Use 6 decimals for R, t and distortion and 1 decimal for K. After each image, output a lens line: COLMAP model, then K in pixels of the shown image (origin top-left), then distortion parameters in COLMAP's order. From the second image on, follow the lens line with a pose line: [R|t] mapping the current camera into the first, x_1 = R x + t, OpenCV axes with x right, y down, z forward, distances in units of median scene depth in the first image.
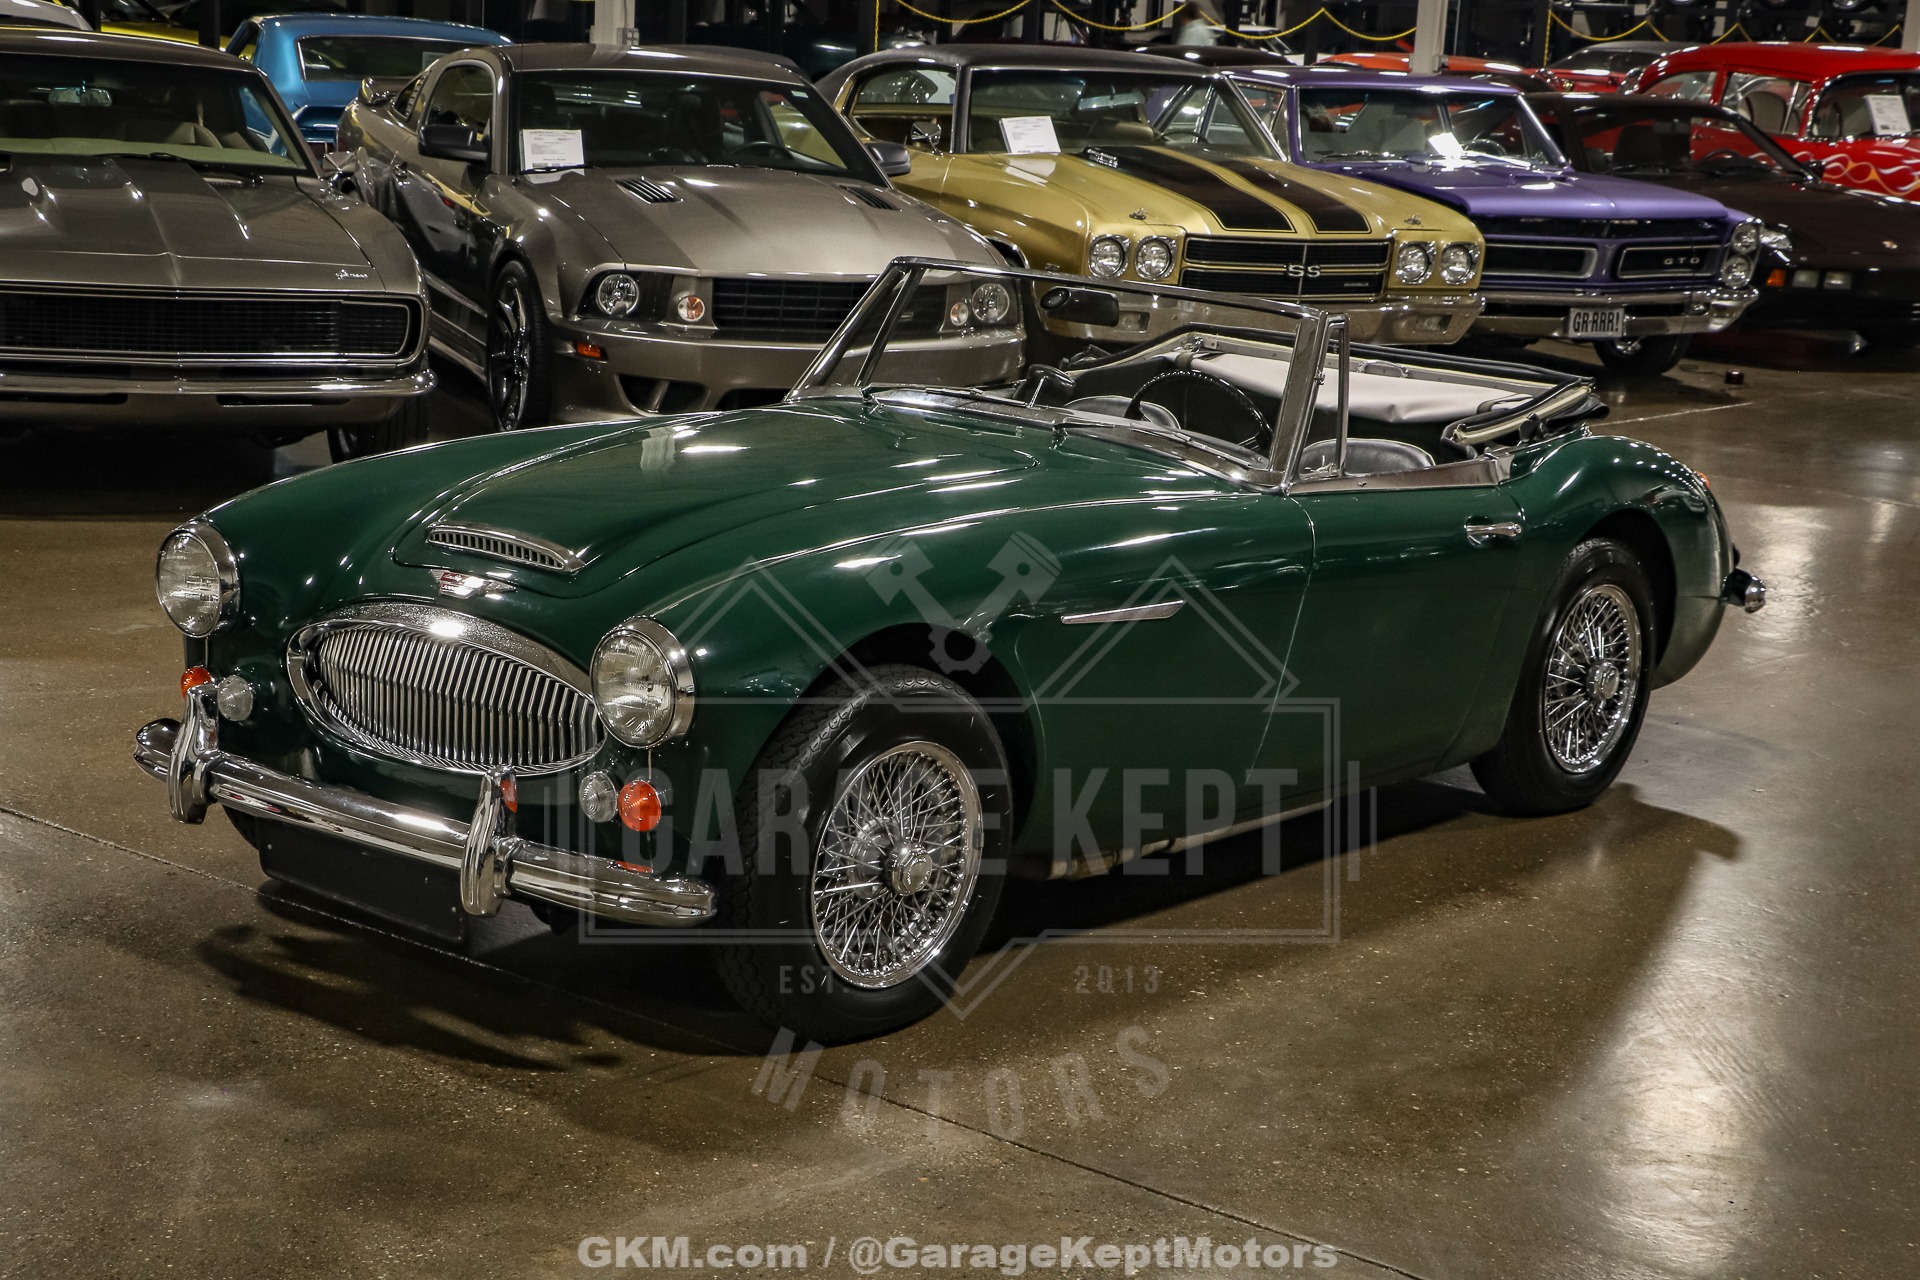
lens RADIAL K [[2871.5, 0, 960.0], [0, 2871.5, 640.0], [0, 0, 1]] dist [0.121585, 0.064809]
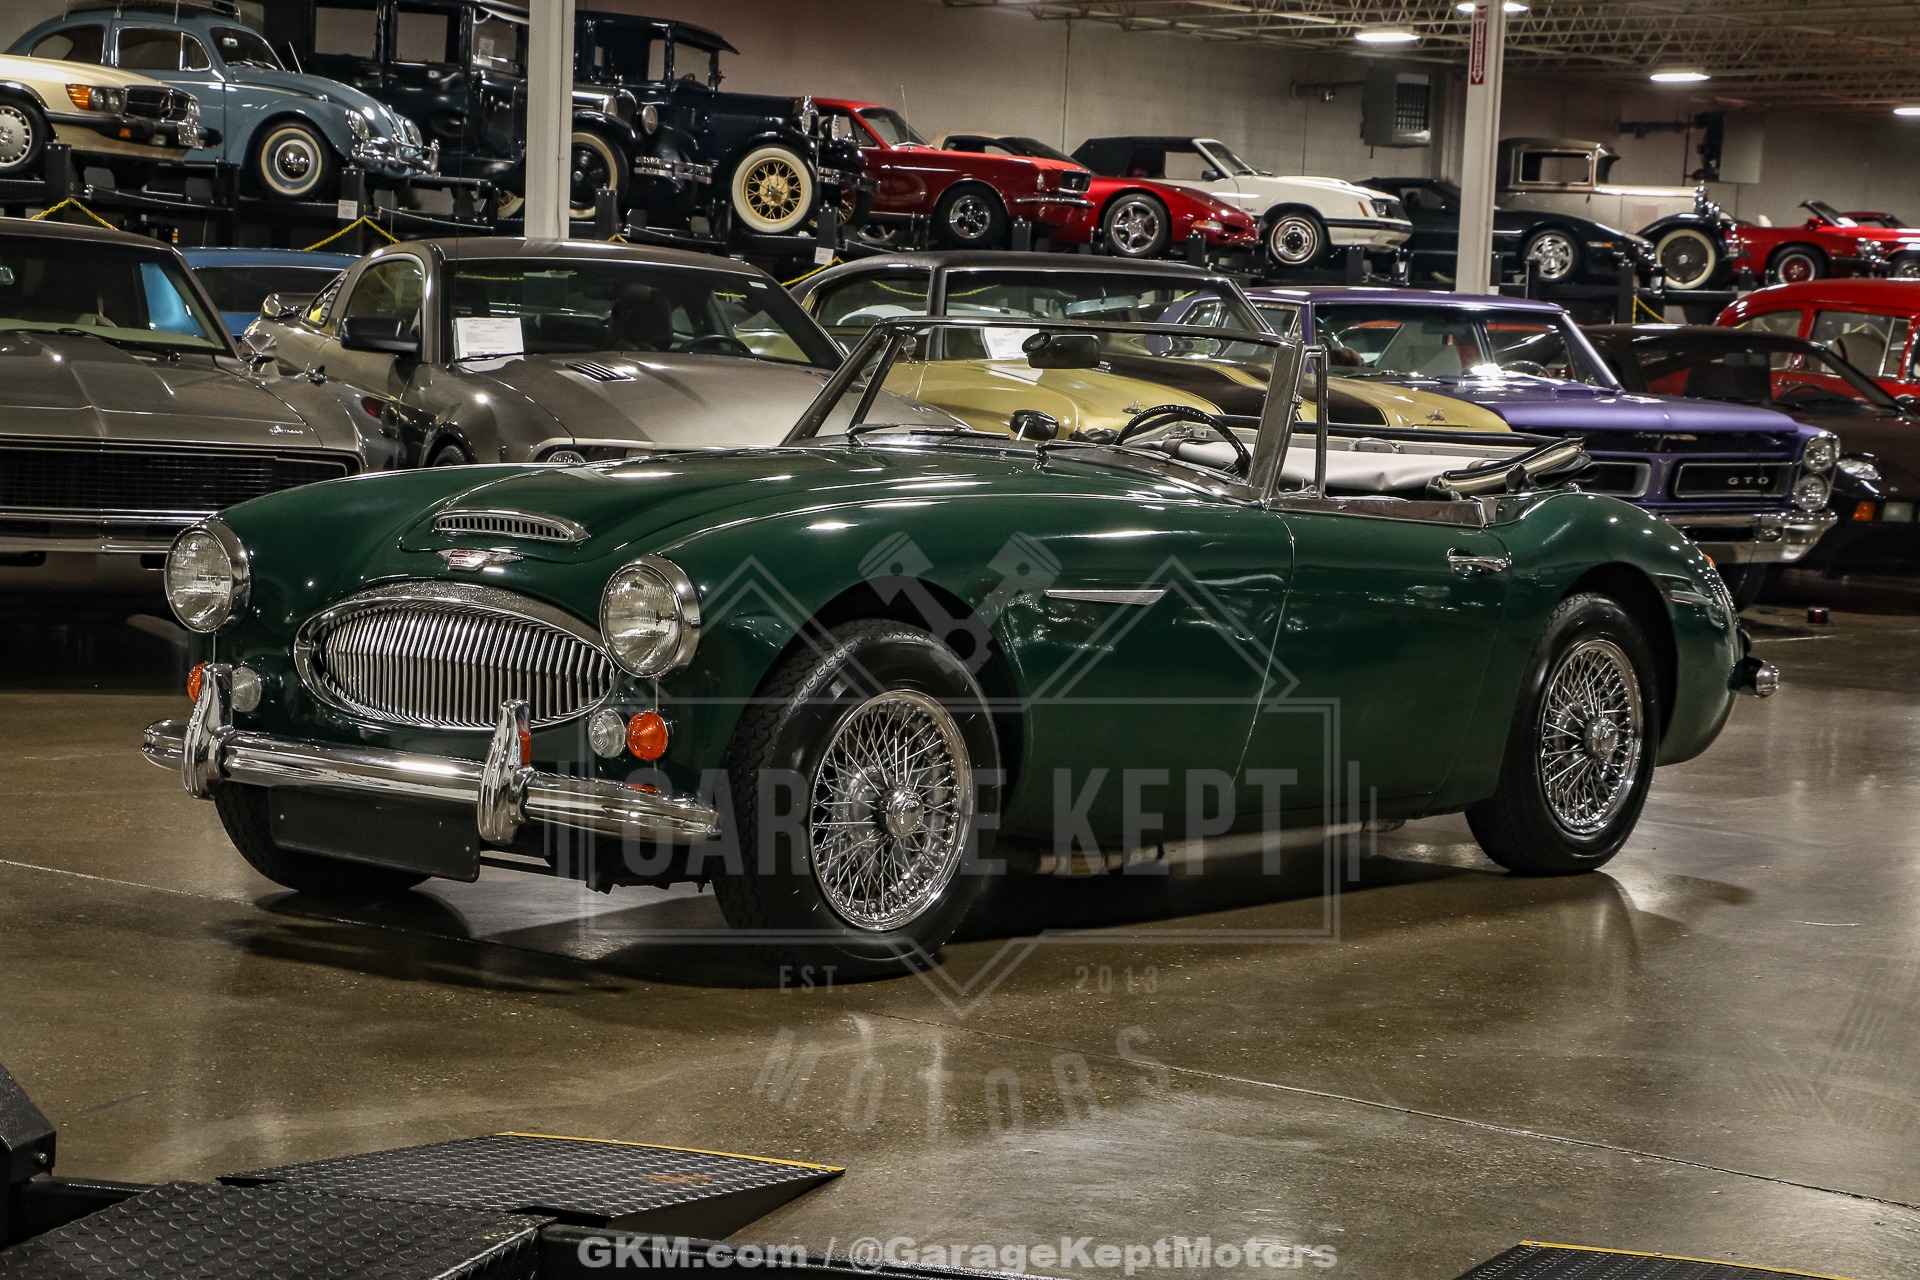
lens RADIAL K [[3532.9, 0, 965.7], [0, 3532.9, 646.2], [0, 0, 1]] dist [0.182953, 0.532727]
pose [[0.999859, -0.014146, 0.009073, -0.003950], [0.015147, 0.992435, -0.121831, 0.117997], [-0.007281, 0.121951, 0.992509, -0.187160]]
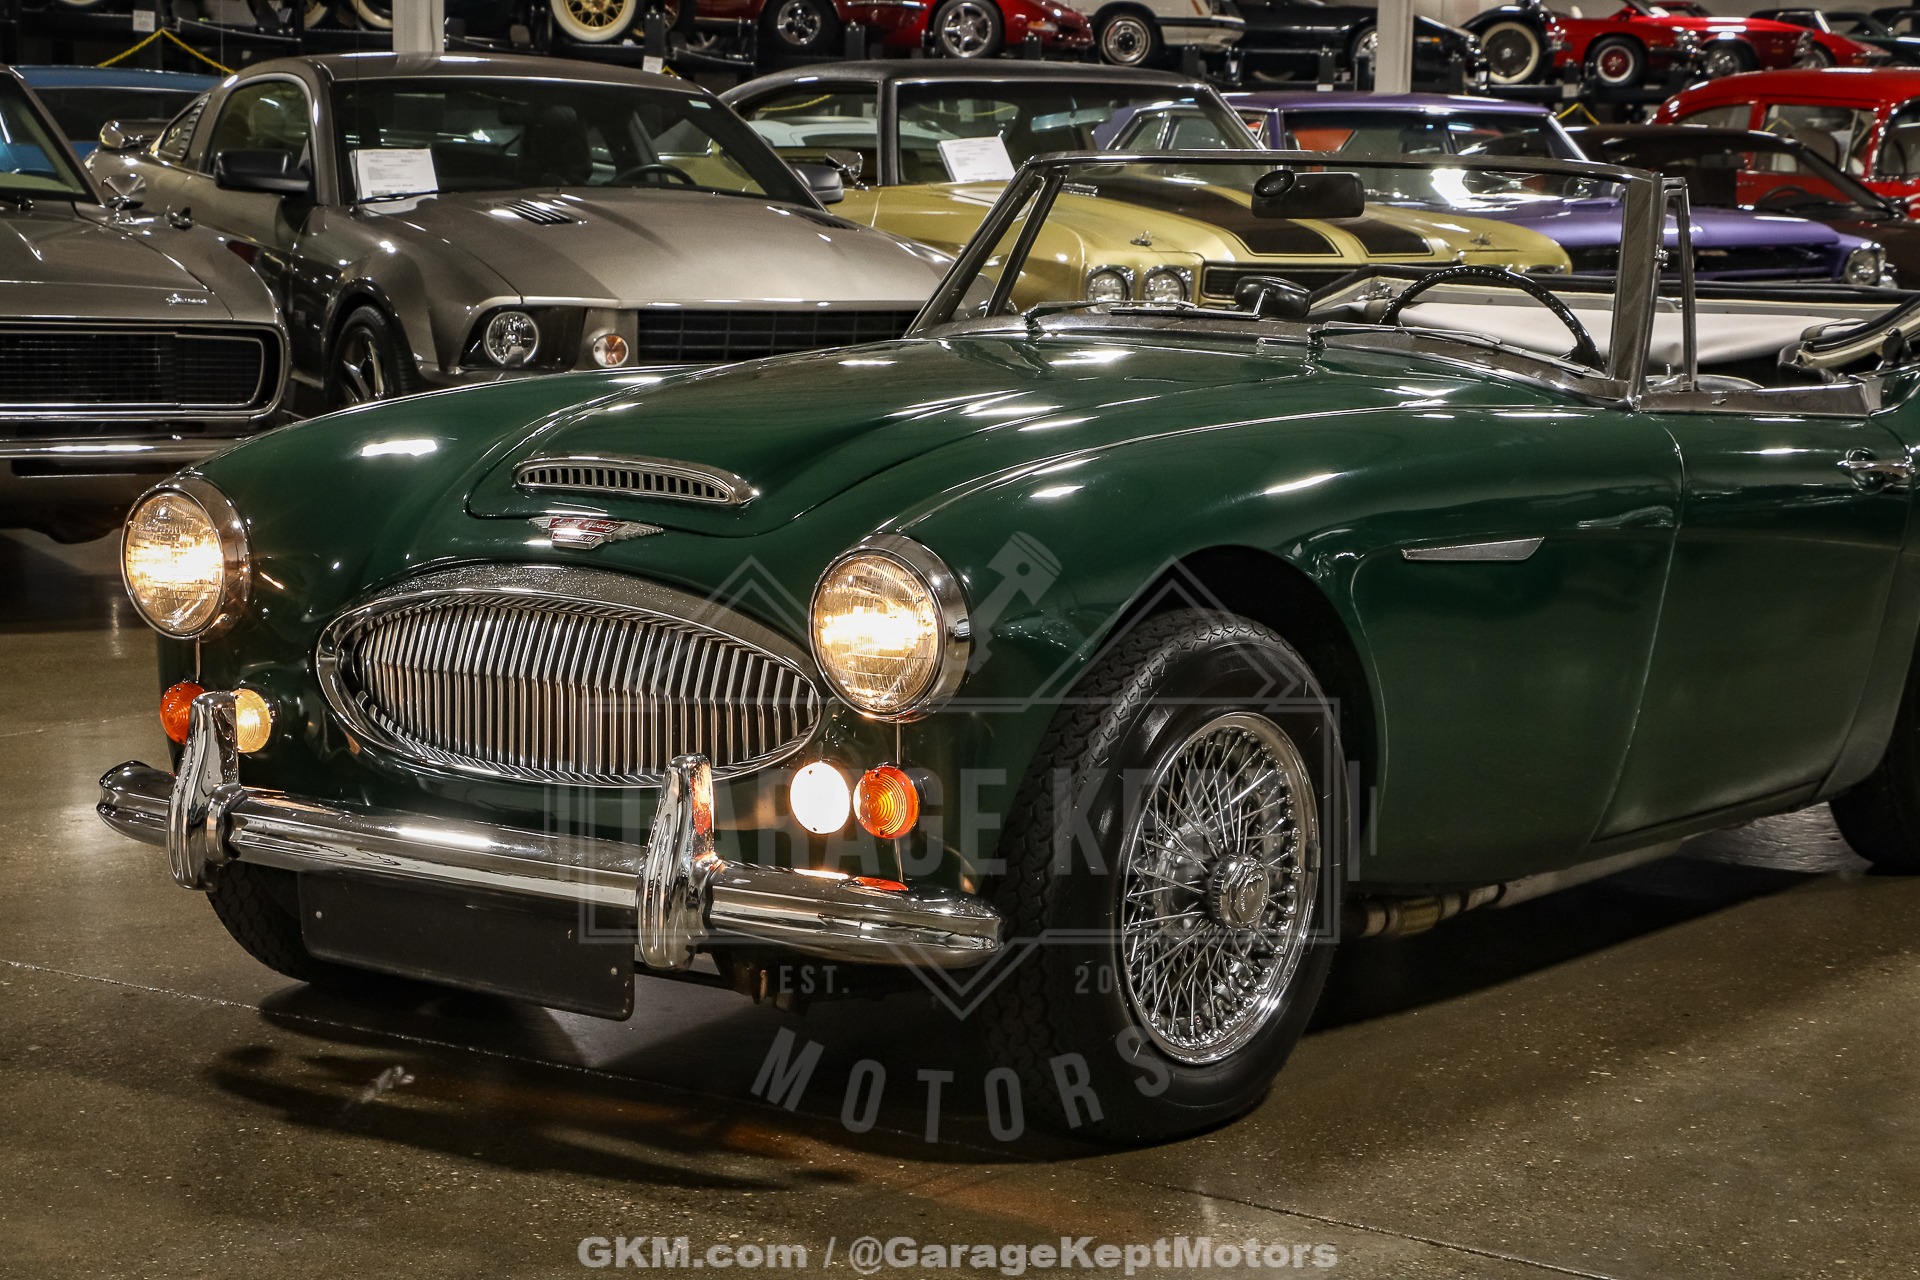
lens RADIAL K [[3558.5, 0, 970.3], [0, 3558.5, 652.7], [0, 0, 1]] dist [0.192552, 0.469994]
pose [[0.997302, -0.042140, 0.060103, -0.090470], [0.046119, 0.996725, -0.066420, 0.051077], [-0.057107, 0.069012, 0.995980, 0.078513]]
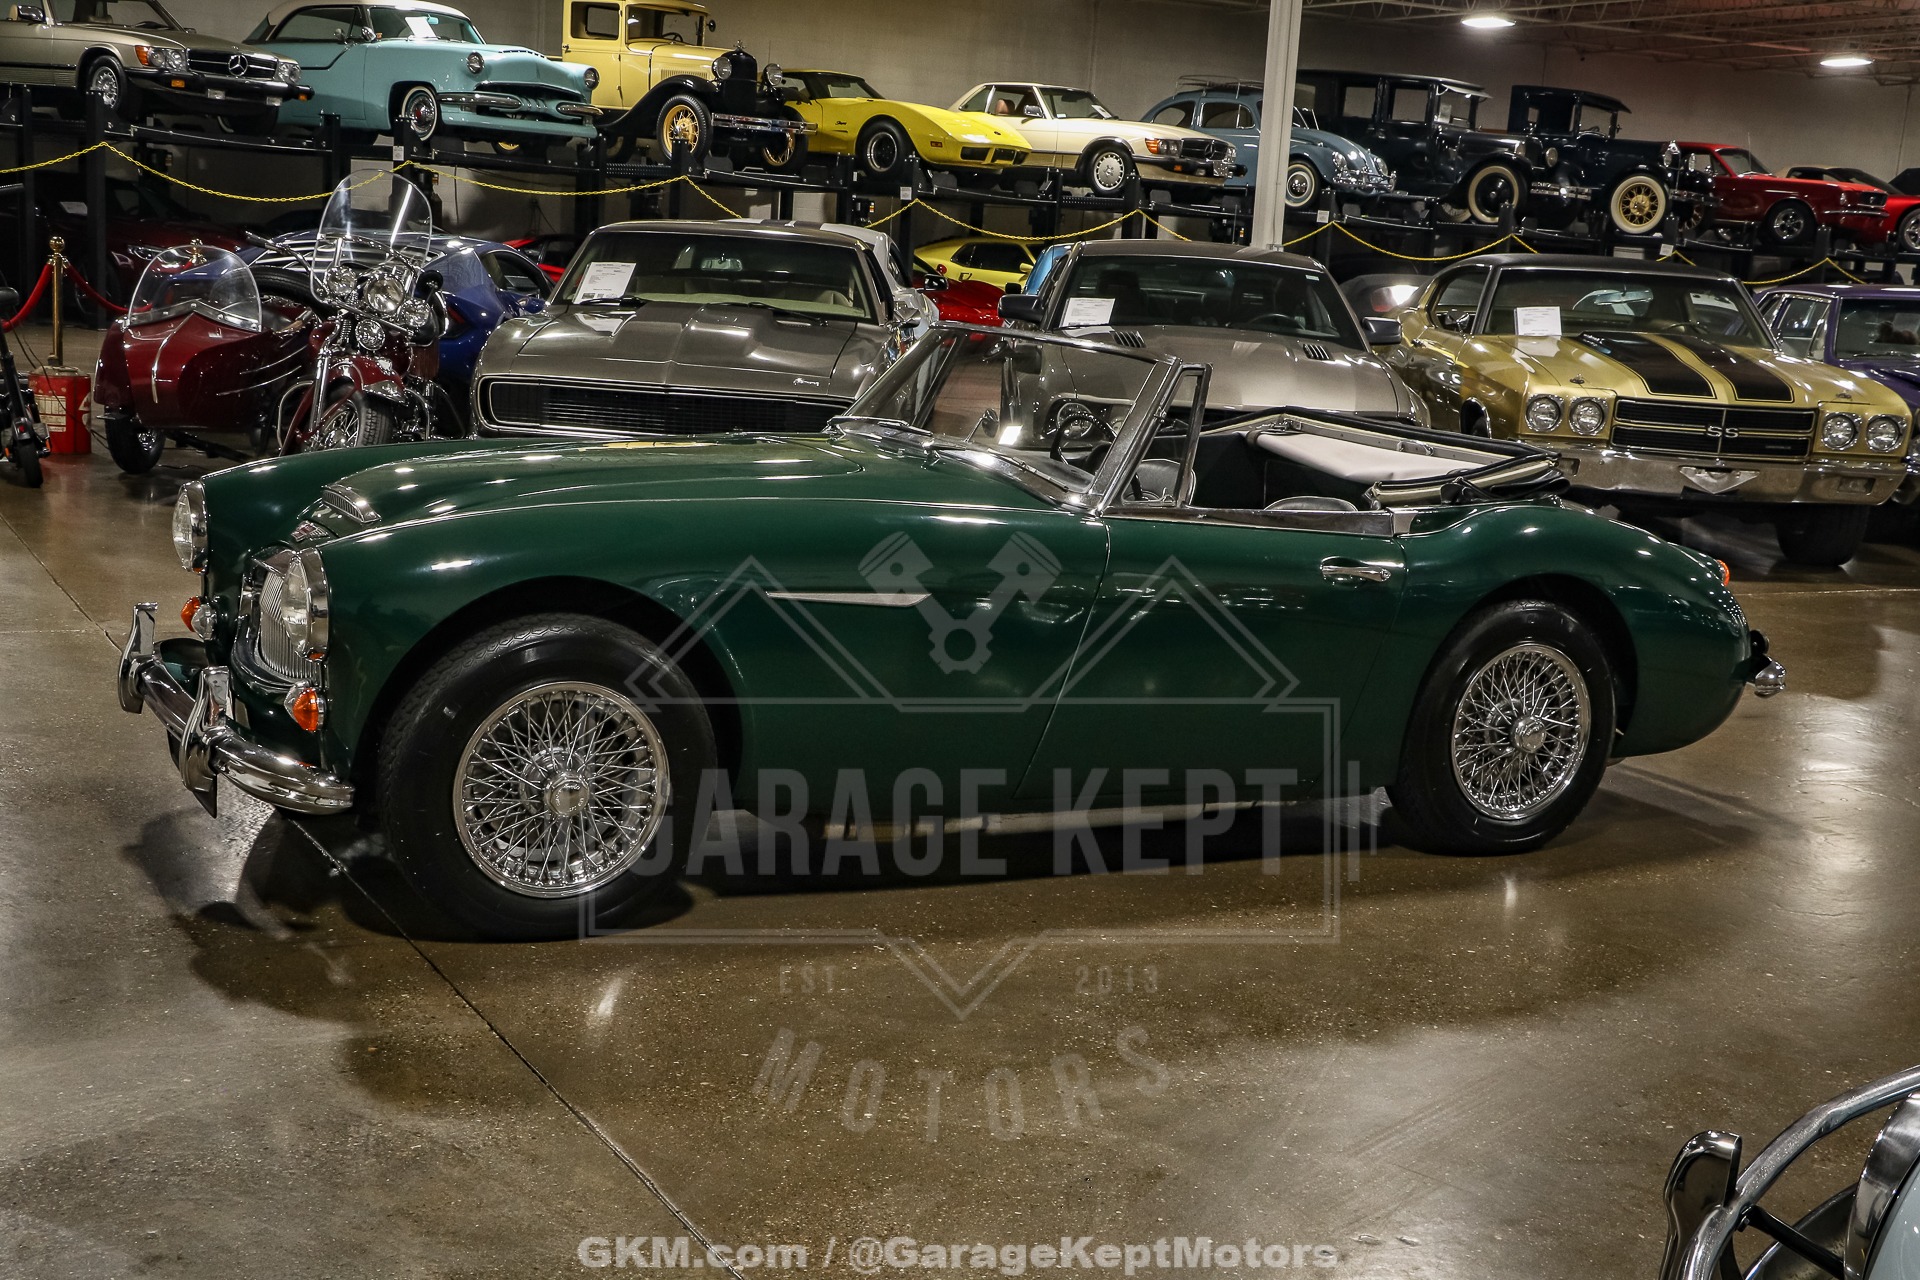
lens RADIAL K [[2175.7, 0, 963.7], [0, 2175.7, 635.9], [0, 0, 1]] dist [-0.019821, 0.246706]
pose [[0.933197, 0.069426, -0.352595, 0.282012], [-0.088837, 0.995276, -0.039152, 0.025275], [0.348211, 0.067860, 0.934957, 0.171529]]
